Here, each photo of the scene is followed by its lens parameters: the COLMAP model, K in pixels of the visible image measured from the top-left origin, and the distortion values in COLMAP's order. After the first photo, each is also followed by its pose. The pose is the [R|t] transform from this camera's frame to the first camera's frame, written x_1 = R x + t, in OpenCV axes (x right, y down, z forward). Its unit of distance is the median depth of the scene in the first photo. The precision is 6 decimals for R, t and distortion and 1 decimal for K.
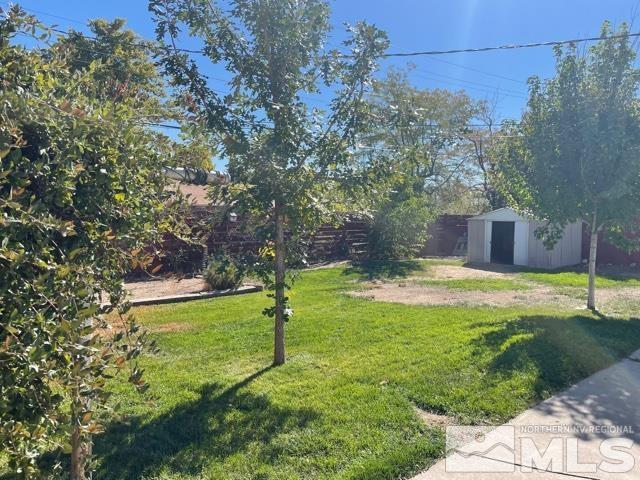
lens RADIAL K [[482.6, 0, 317.5], [0, 482.6, 226.2], [0, 0, 1]] dist [0.095946, -0.139887]
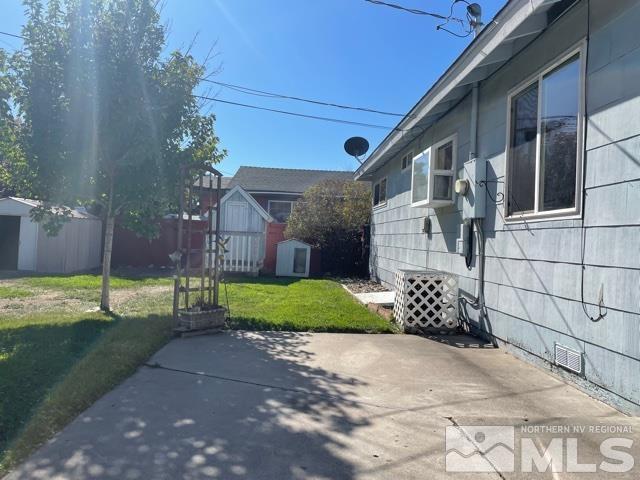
lens RADIAL K [[492.9, 0, 320.0], [0, 492.9, 240.0], [0, 0, 1]] dist [0.081771, -0.102959]
pose [[0.623298, 0.017583, 0.781787, 0.132440], [-0.016655, 0.999819, -0.009208, 0.054032], [-0.781807, -0.007281, 0.623478, 0.207683]]
